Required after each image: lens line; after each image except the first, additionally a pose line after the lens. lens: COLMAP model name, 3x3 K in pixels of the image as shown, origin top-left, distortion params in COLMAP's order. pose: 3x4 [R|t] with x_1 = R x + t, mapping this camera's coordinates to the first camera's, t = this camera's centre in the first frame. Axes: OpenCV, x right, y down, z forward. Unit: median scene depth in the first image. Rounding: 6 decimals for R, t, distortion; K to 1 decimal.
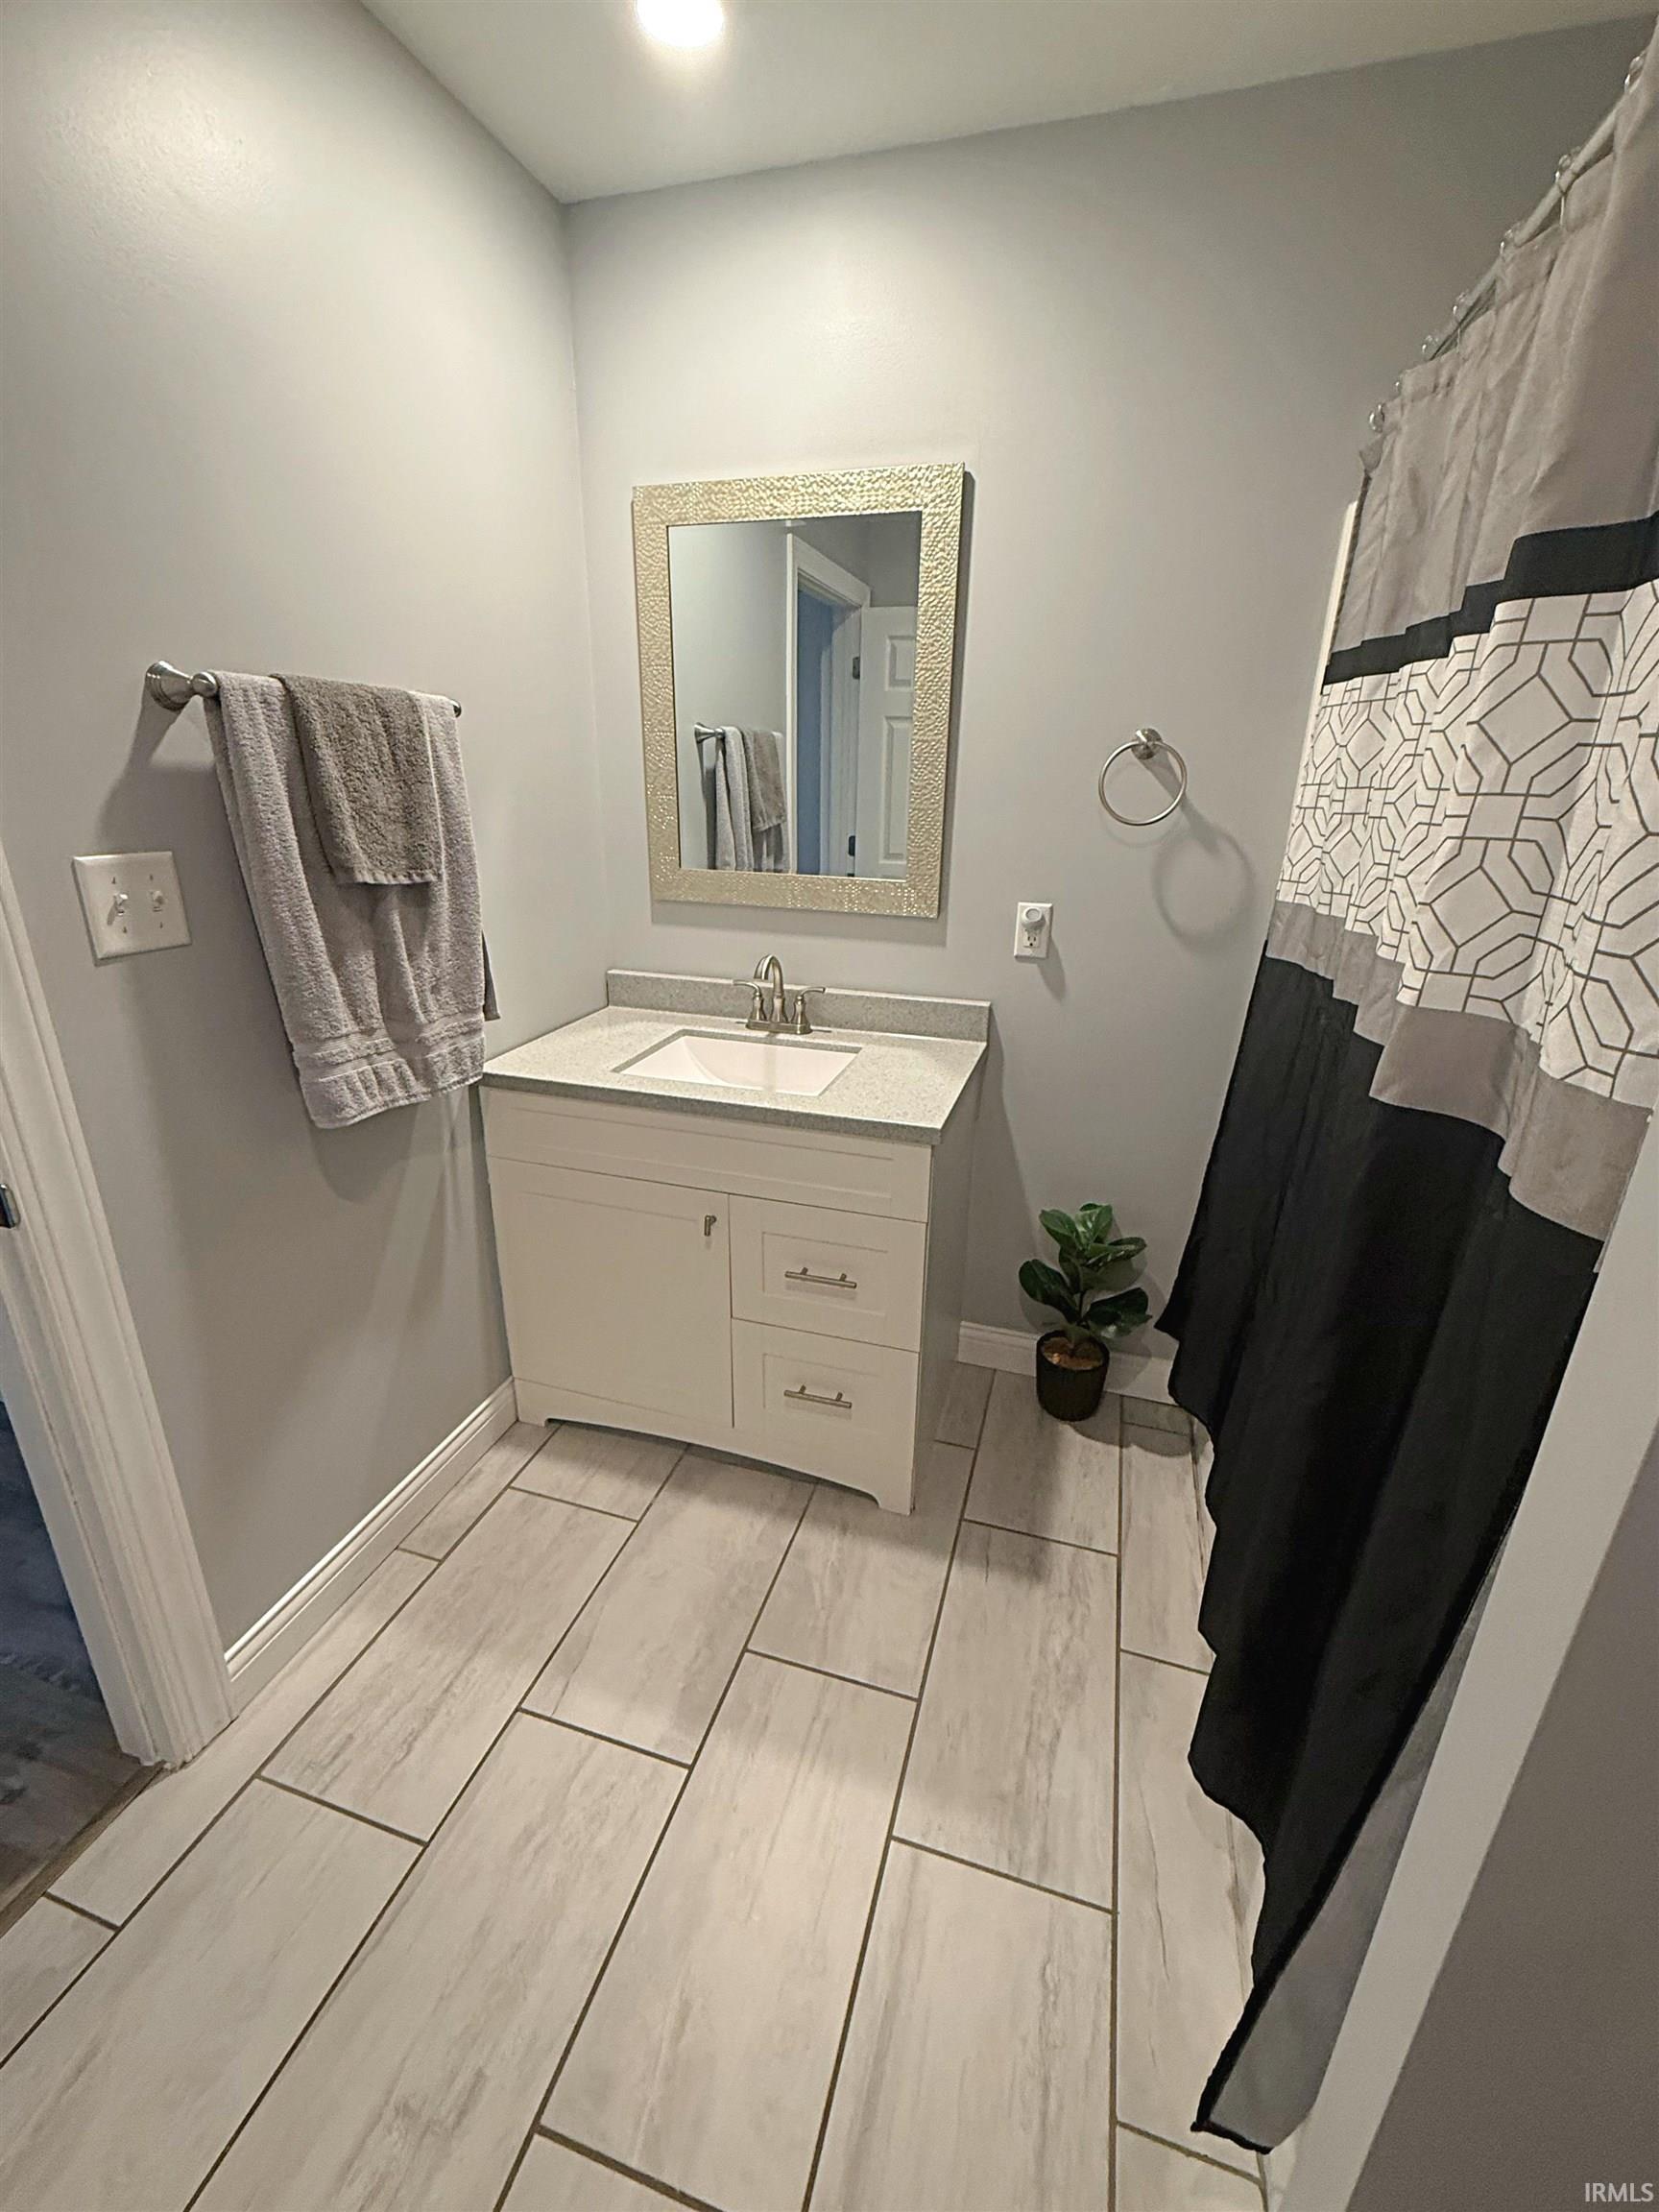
lens RADIAL K [[892.6, 0, 836.8], [0, 892.6, 1096.8], [0, 0, 1]] dist [-0.000382, 0.000471]
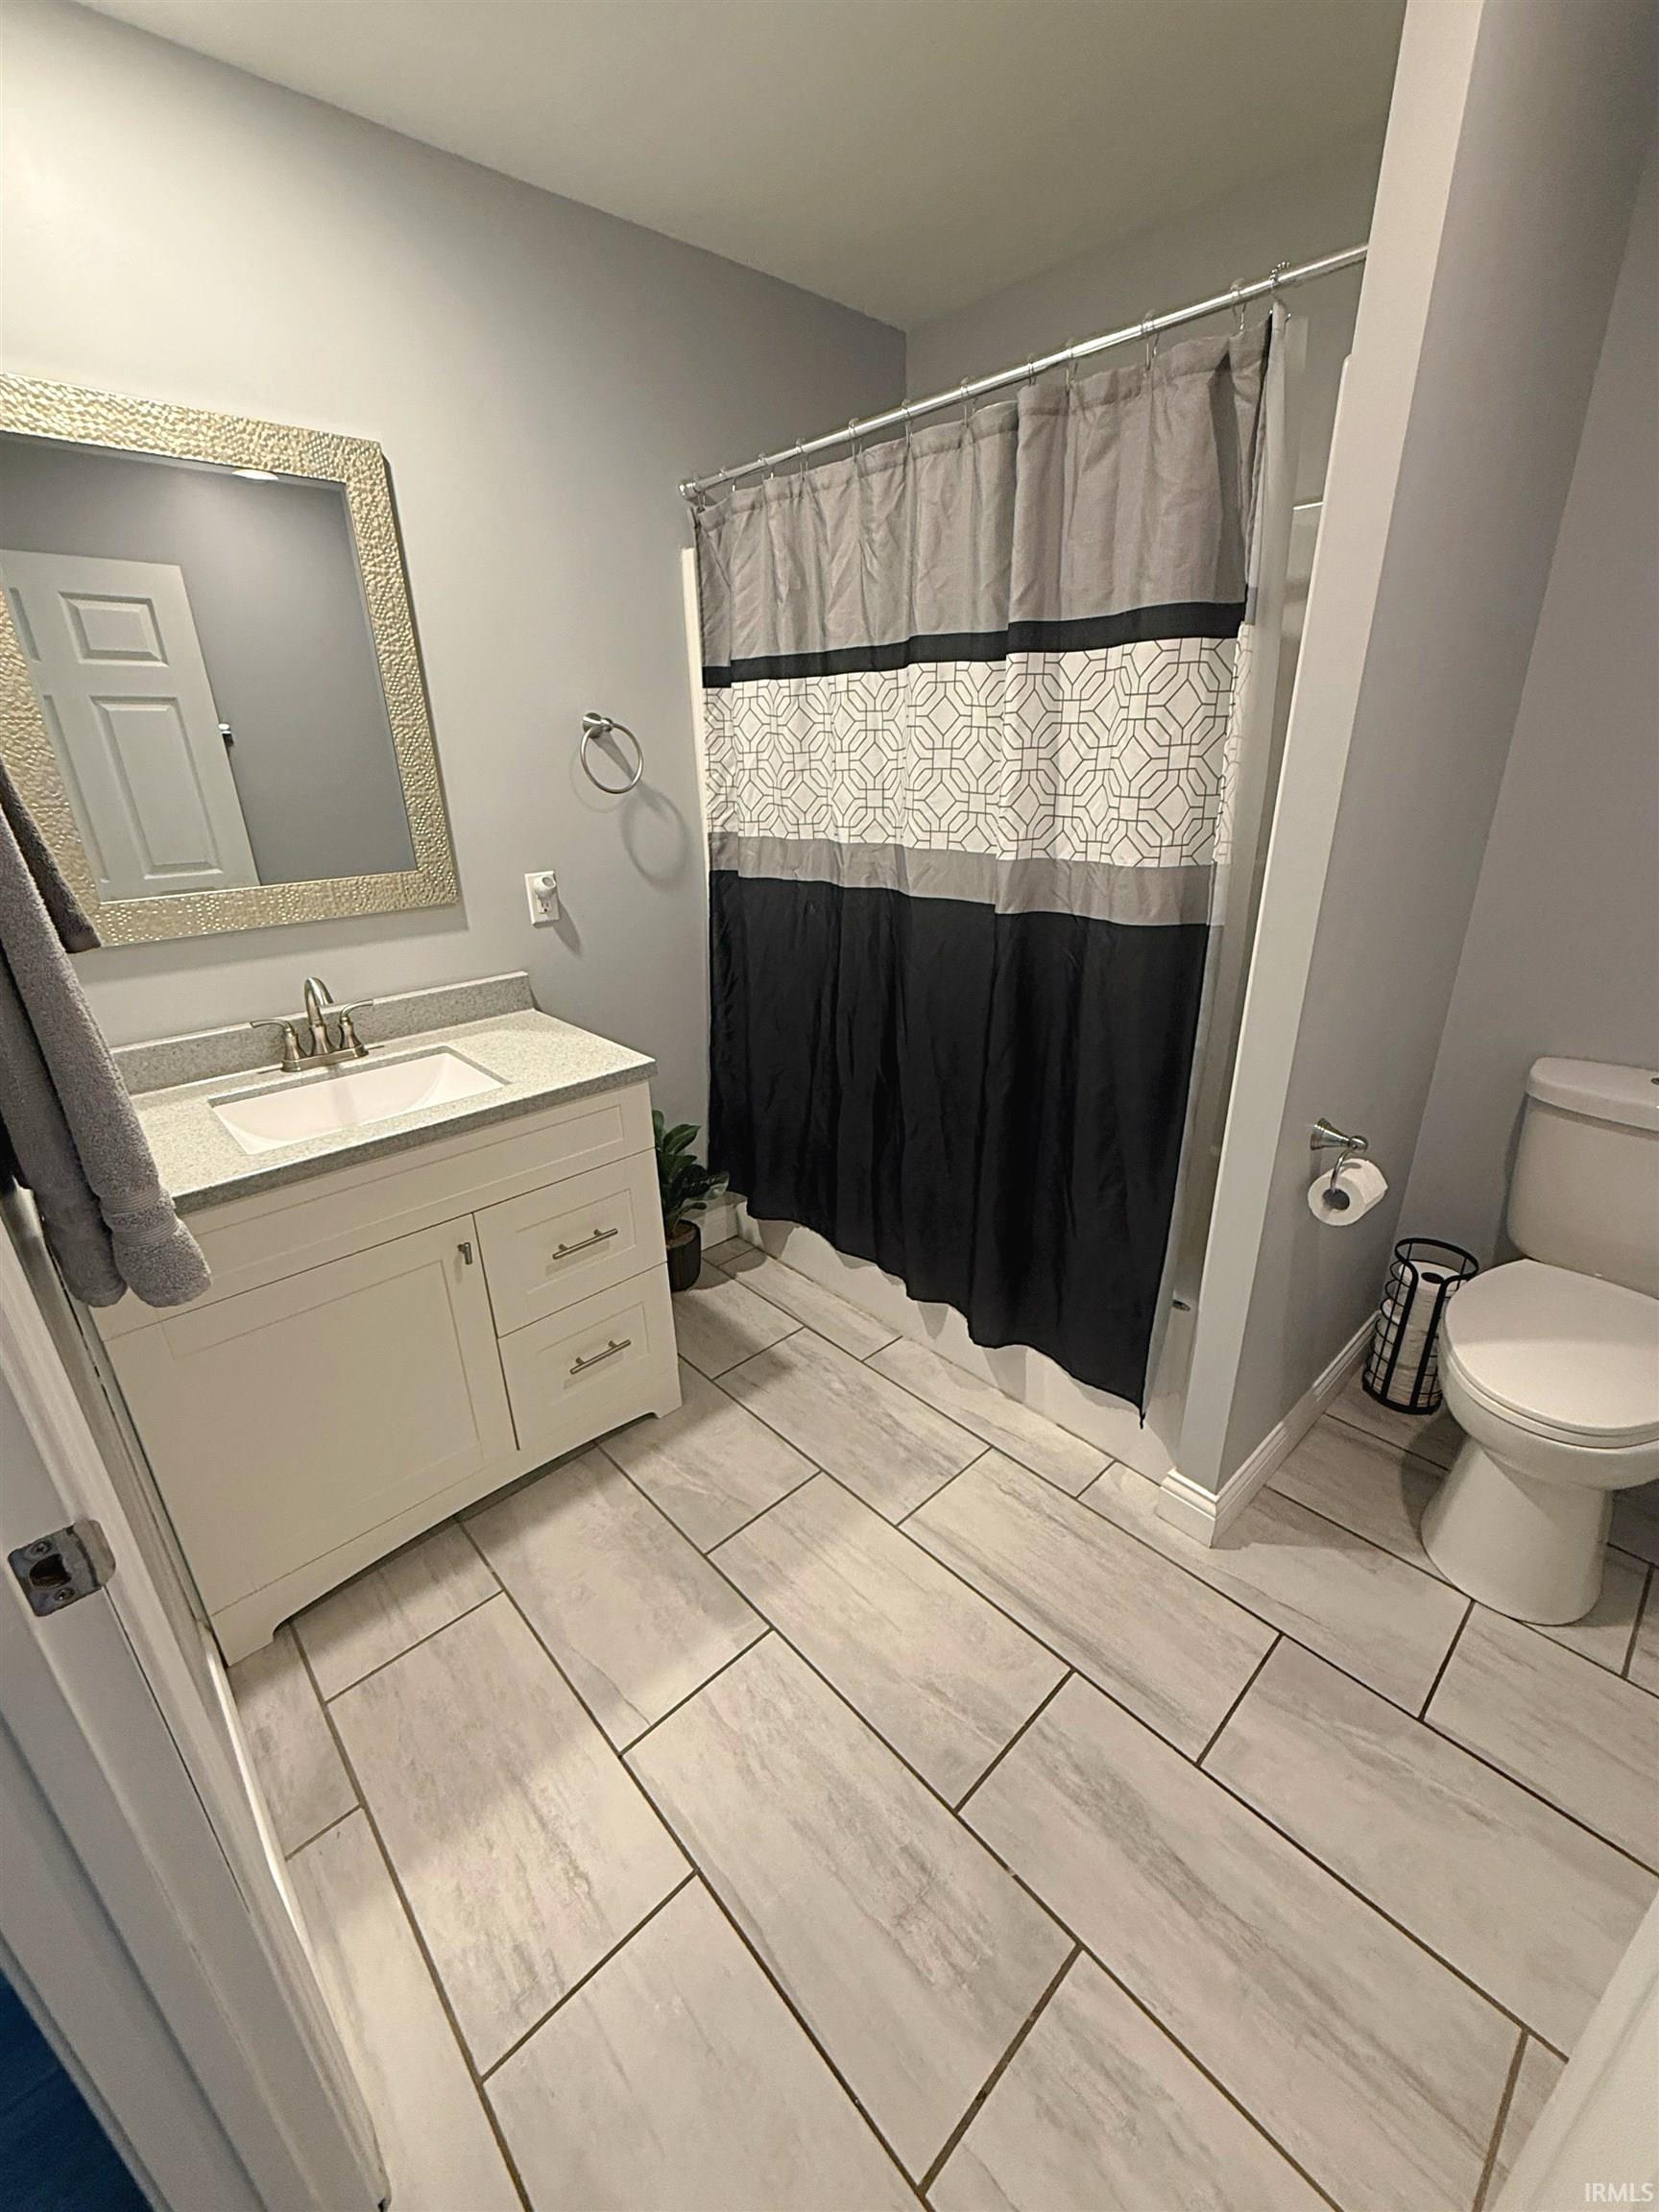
lens RADIAL K [[892.6, 0, 794.3], [0, 892.6, 1110.1], [0, 0, 1]] dist [-0.000382, 0.000471]
pose [[0.517473, -0.350677, 0.780543, -0.631521], [0.325015, 0.924359, 0.199816, -0.068723], [-0.791573, 0.150289, 0.592306, 0.150228]]
